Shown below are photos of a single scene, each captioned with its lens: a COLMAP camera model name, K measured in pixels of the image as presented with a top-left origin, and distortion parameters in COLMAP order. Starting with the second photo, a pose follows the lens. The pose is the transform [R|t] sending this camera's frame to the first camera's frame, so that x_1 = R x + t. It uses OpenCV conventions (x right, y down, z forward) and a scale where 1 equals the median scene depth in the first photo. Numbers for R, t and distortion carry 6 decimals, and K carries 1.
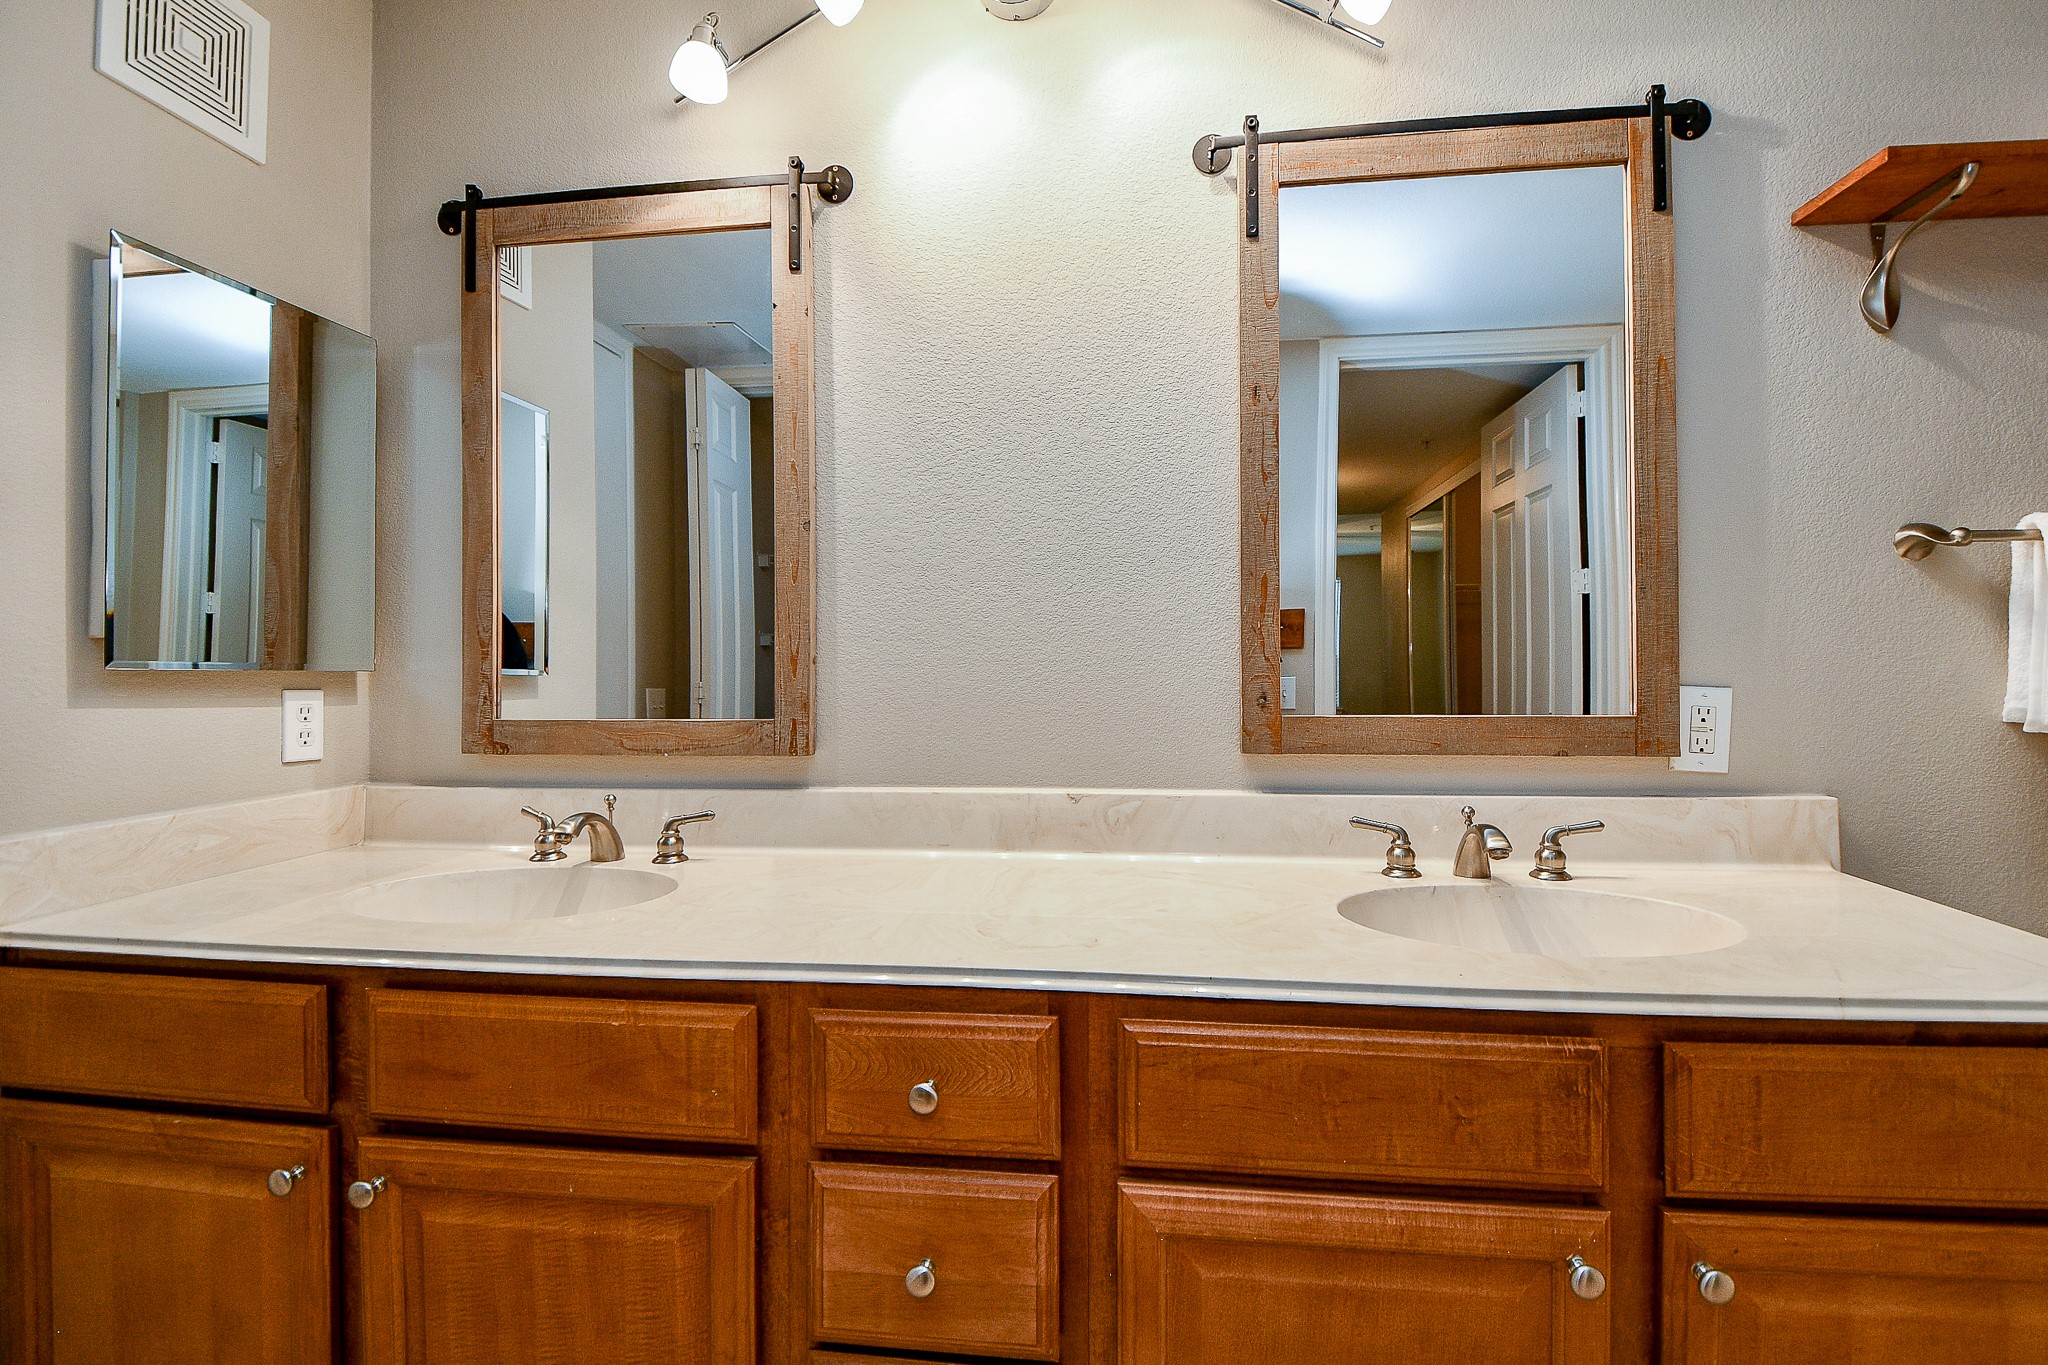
lens RADIAL K [[900.8, 0, 1066.1], [0, 900.8, 672.9], [0, 0, 1]] dist [0.026207, -0.026026]
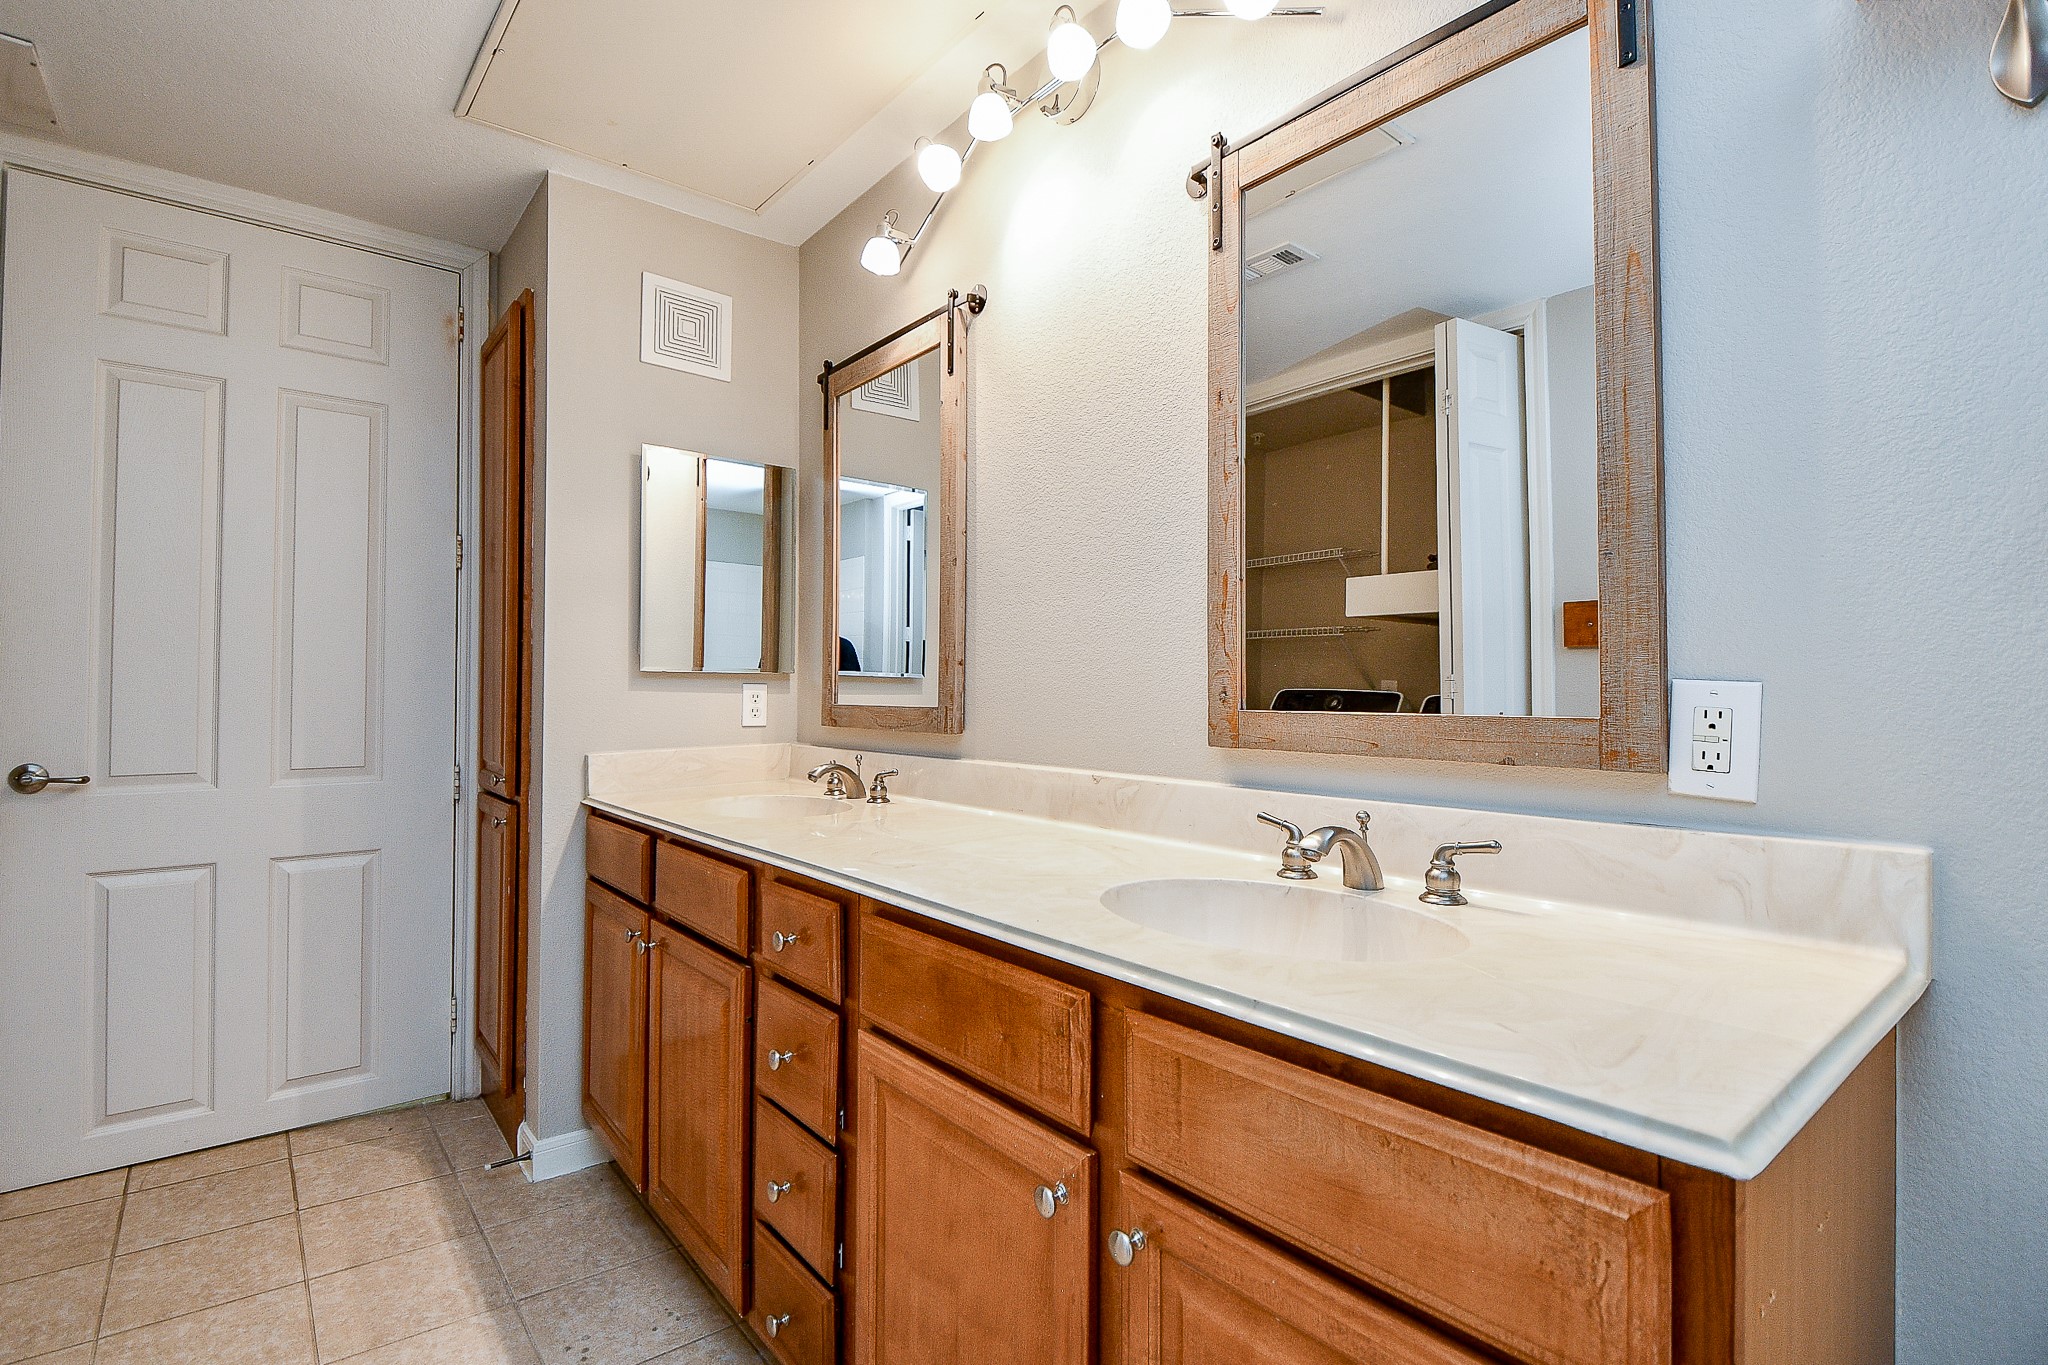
lens RADIAL K [[906.4, 0, 1024.0], [0, 906.4, 682.5], [0, 0, 1]] dist [0.006312, -0.011447]
pose [[0.741377, 0.001280, -0.671087, 0.740480], [-0.004470, 0.999985, -0.003031, 0.020166], [0.671073, 0.005247, 0.741372, 0.082005]]
